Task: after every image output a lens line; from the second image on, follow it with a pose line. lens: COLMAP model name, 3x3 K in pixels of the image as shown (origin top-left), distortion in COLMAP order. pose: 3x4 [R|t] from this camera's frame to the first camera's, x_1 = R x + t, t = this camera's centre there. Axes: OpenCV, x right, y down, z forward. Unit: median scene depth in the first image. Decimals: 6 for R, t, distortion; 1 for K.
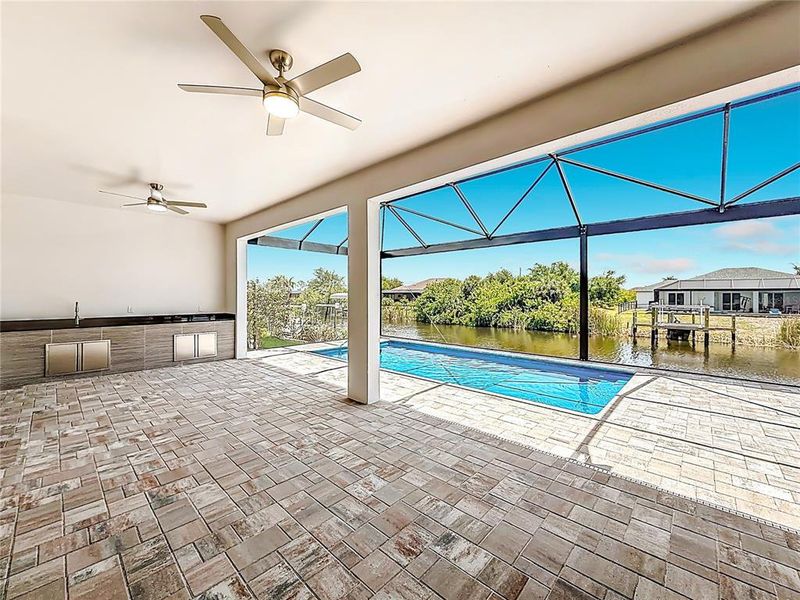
lens RADIAL K [[325.2, 0, 399.8], [0, 325.2, 294.5], [0, 0, 1]] dist [0.001566, -0.000231]
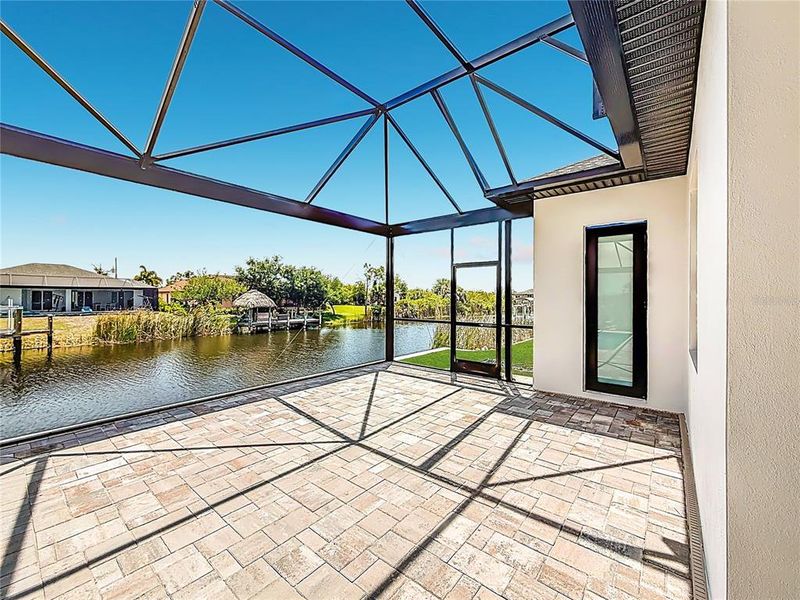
lens RADIAL K [[329.5, 0, 402.3], [0, 329.5, 296.4], [0, 0, 1]] dist [0.000771, 0.000045]
pose [[-0.071165, -0.003095, 0.997460, 0.040178], [-0.008207, 0.999963, 0.002518, 0.000597], [-0.997431, -0.008007, -0.071188, 0.075681]]
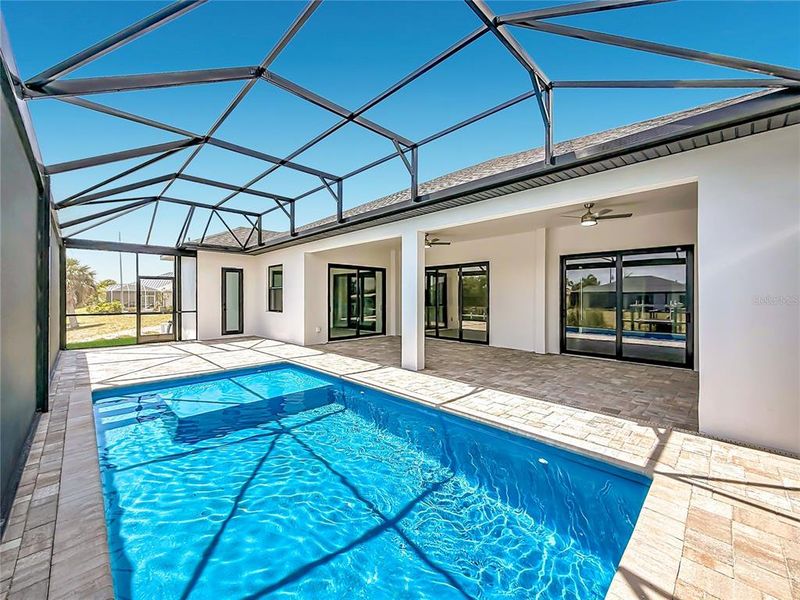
lens RADIAL K [[326.8, 0, 400.8], [0, 326.8, 296.4], [0, 0, 1]] dist [0.001191, 0.000118]
pose [[-0.999140, -0.002069, 0.041417, -0.013448], [-0.002146, 0.999996, -0.001794, 0.000721], [-0.041413, -0.001881, -0.999140, 0.284376]]
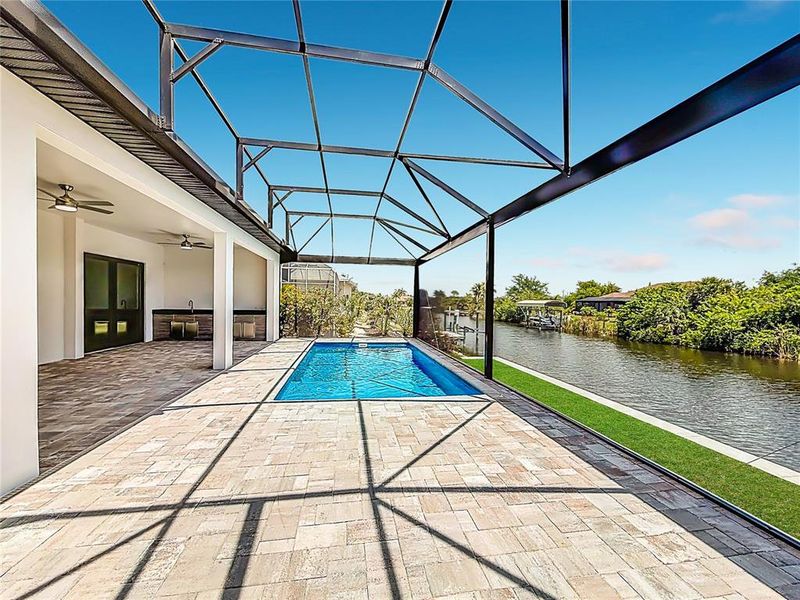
lens RADIAL K [[327.9, 0, 400.7], [0, 327.9, 308.8], [0, 0, 1]] dist [0.001744, 0.000152]
pose [[0.795970, 0.026182, -0.604770, 0.164976], [-0.013647, 0.999586, 0.025313, 0.001100], [0.605182, -0.011895, 0.795998, 0.035377]]
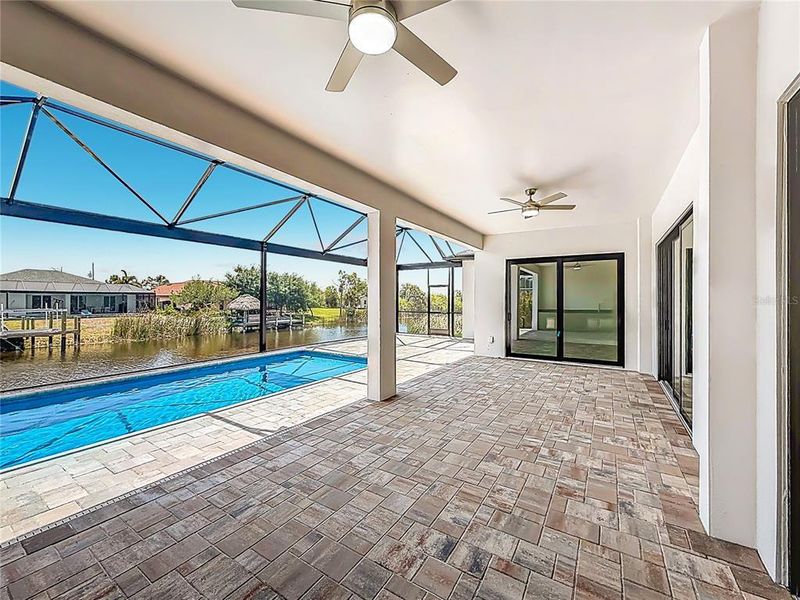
lens RADIAL K [[324.8, 0, 401.8], [0, 324.8, 299.2], [0, 0, 1]] dist [0.001045, 0.000112]
pose [[-0.184007, -0.001636, 0.982924, -0.136574], [-0.005913, 0.999982, 0.000558, -0.000162], [-0.982907, -0.005709, -0.184014, 0.131605]]
